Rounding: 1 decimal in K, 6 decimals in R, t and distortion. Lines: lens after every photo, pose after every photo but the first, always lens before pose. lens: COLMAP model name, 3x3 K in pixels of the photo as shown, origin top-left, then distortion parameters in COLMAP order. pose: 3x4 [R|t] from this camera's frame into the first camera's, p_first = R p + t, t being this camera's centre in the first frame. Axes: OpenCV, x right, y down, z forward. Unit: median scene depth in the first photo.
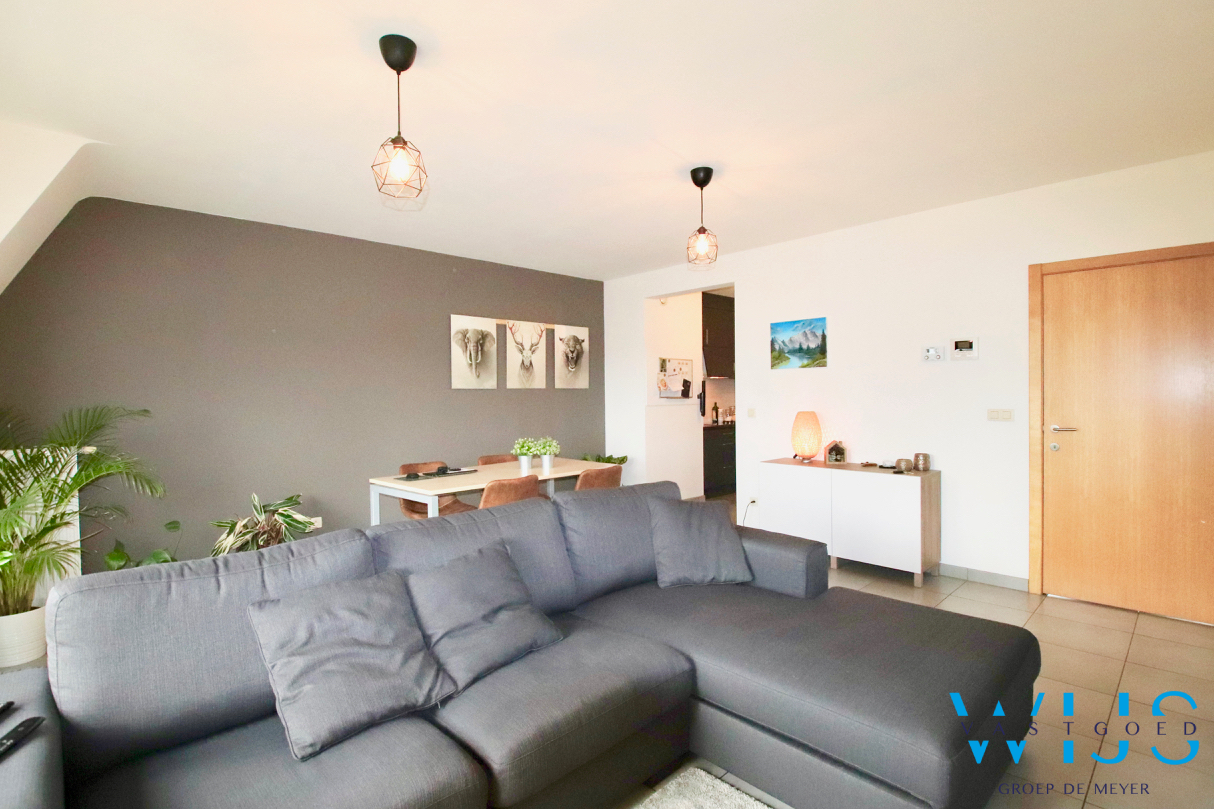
lens RADIAL K [[565.3, 0, 603.8], [0, 565.3, 398.7], [0, 0, 1]] dist [-0.020289, -0.003086]
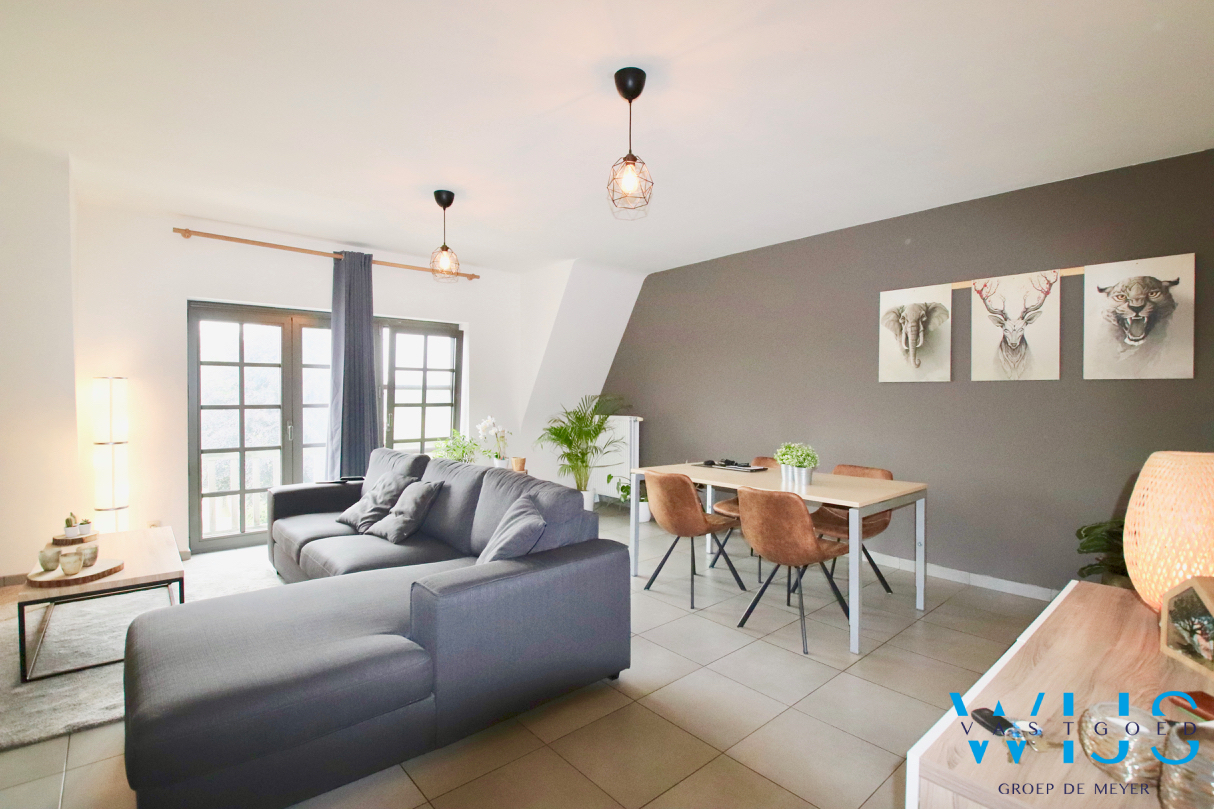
lens RADIAL K [[565.3, 0, 613.1], [0, 565.3, 402.9], [0, 0, 1]] dist [-0.020289, -0.003086]
pose [[-0.033818, 0.029701, -0.998987, 0.525617], [-0.006962, 0.999527, 0.029953, -0.008341], [0.999404, 0.007968, -0.033595, 0.587930]]
